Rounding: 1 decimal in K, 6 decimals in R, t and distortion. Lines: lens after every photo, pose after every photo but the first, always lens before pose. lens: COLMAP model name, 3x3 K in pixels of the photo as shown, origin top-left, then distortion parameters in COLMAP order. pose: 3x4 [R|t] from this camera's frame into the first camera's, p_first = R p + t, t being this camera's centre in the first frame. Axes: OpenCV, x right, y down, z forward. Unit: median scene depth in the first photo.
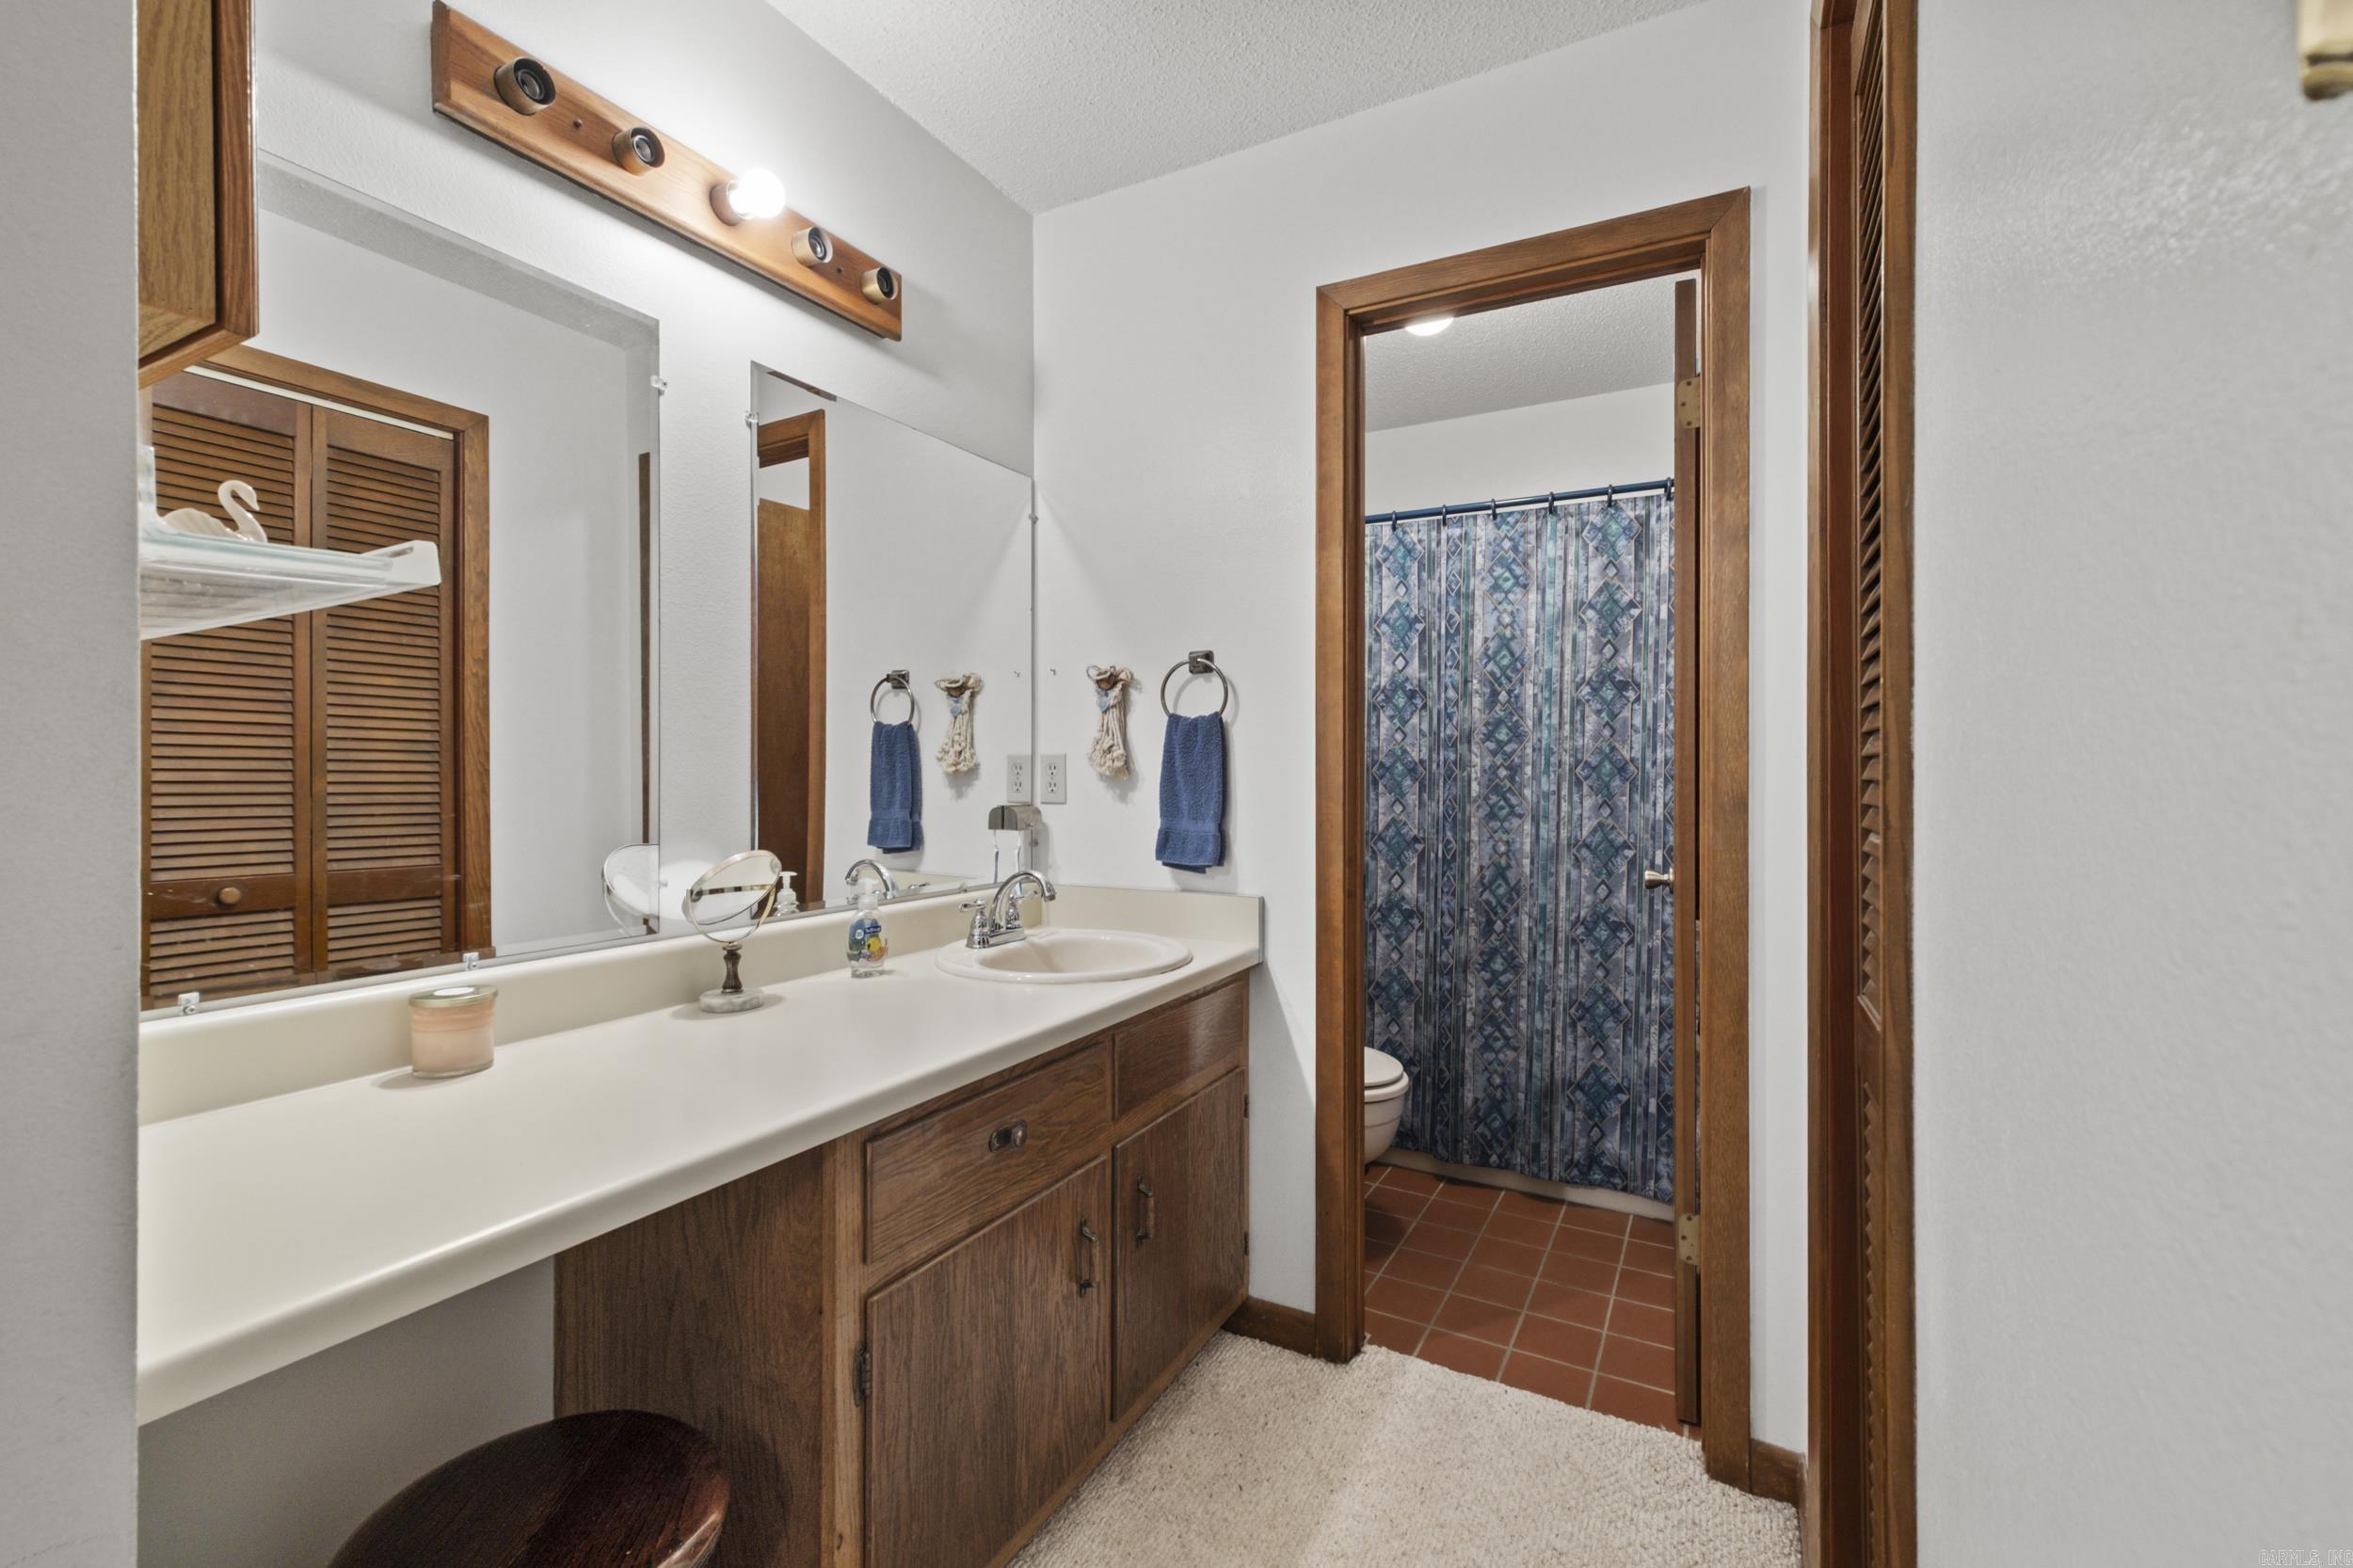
lens RADIAL K [[1027.9, 0, 1173.4], [0, 1027.9, 779.5], [0, 0, 1]] dist [-0.005155, 0.001072]
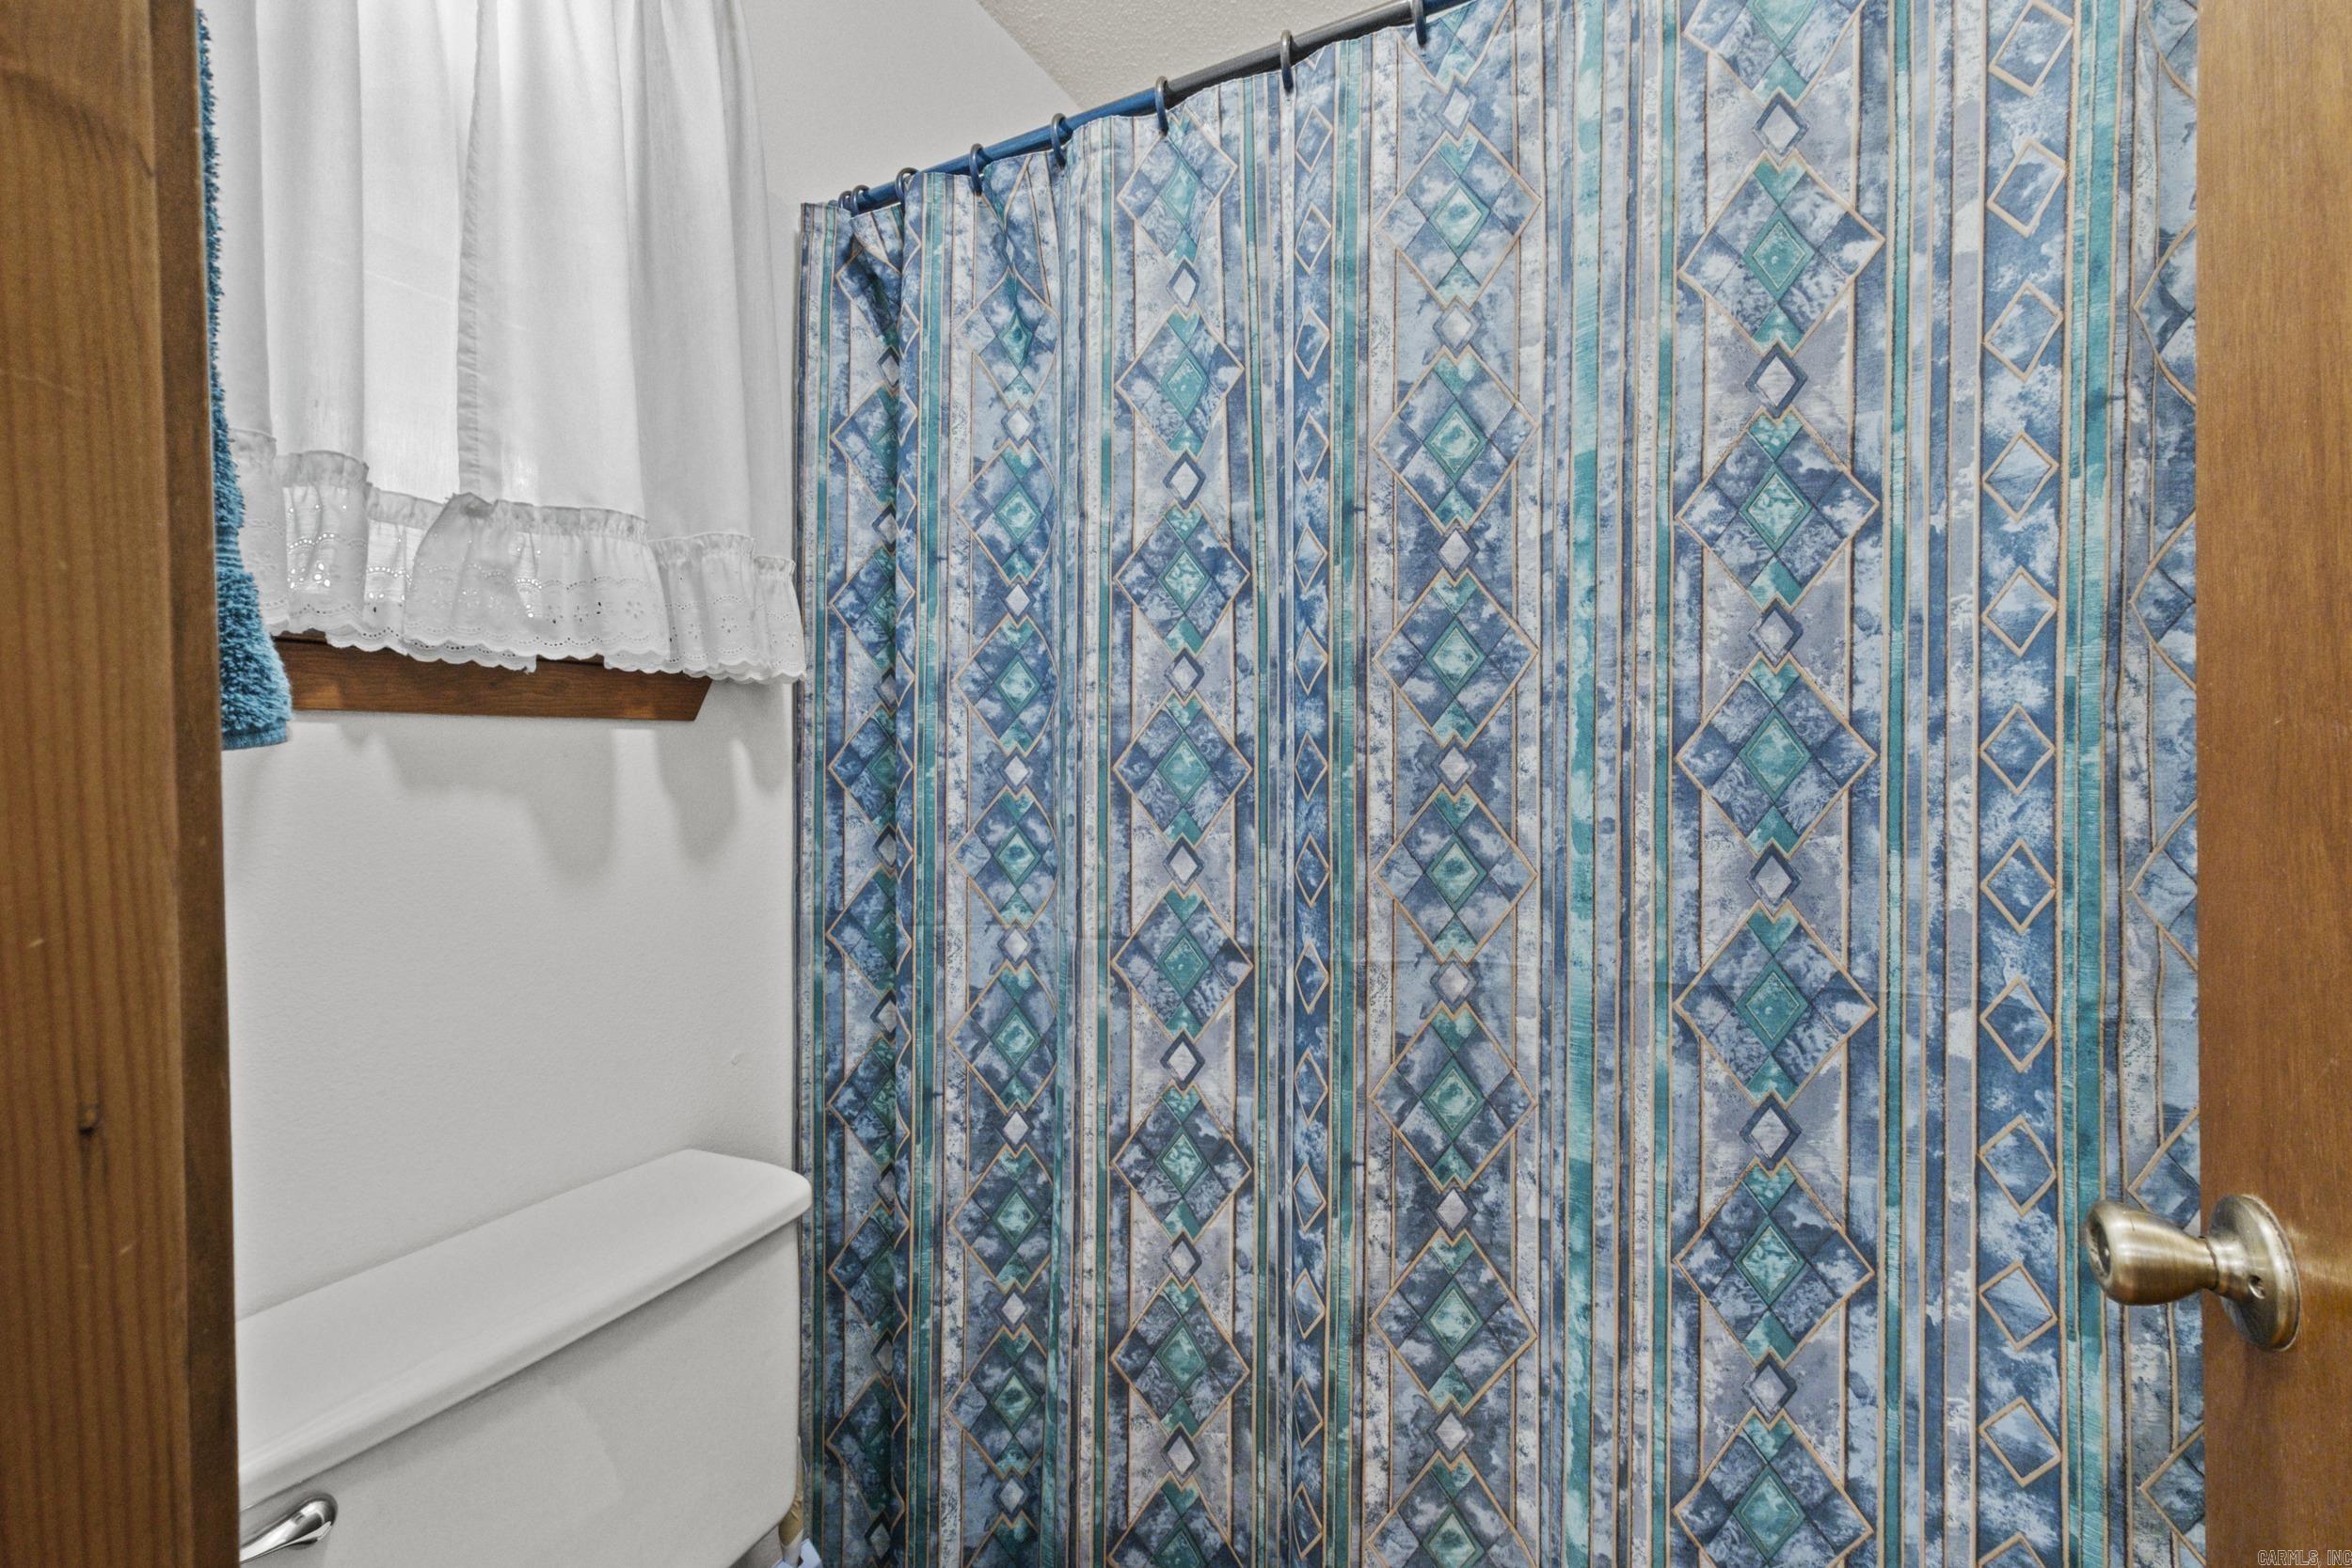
lens RADIAL K [[1027.4, 0, 1180.3], [0, 1027.4, 786.7], [0, 0, 1]] dist [-0.005155, 0.001072]
pose [[0.999333, -0.018822, 0.031282, 0.216874], [0.018585, 0.999796, 0.007846, -0.004370], [-0.031423, -0.007260, 0.999480, 0.658132]]
